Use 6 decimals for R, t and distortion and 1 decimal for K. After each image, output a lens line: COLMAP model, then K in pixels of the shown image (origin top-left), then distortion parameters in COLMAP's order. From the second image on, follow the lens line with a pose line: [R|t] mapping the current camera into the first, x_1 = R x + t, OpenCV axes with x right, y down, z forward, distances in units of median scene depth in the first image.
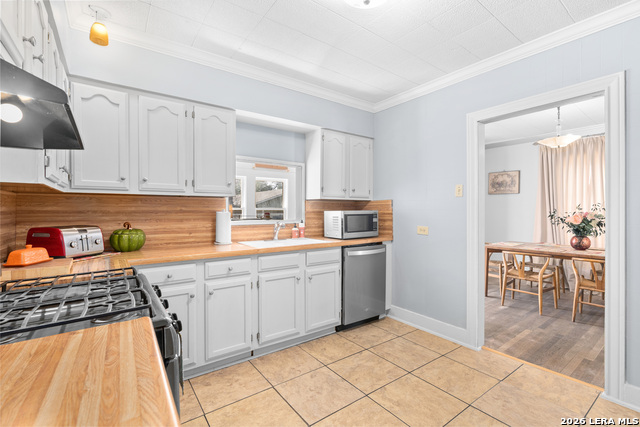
lens RADIAL K [[292.3, 0, 321.6], [0, 292.3, 212.5], [0, 0, 1]] dist [-0.003227, -0.000084]
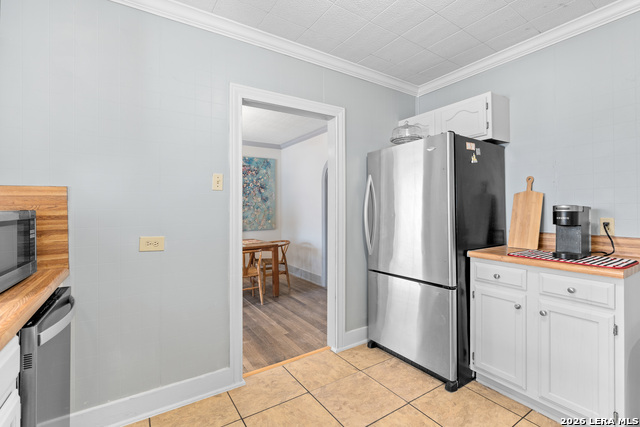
lens RADIAL K [[292.3, 0, 320.4], [0, 292.3, 208.5], [0, 0, 1]] dist [-0.003227, -0.000084]
pose [[0.050144, 0.000530, 0.998742, -0.259222], [0.009967, 0.999950, -0.001031, -0.006290], [-0.998692, 0.010006, 0.050136, 0.753942]]
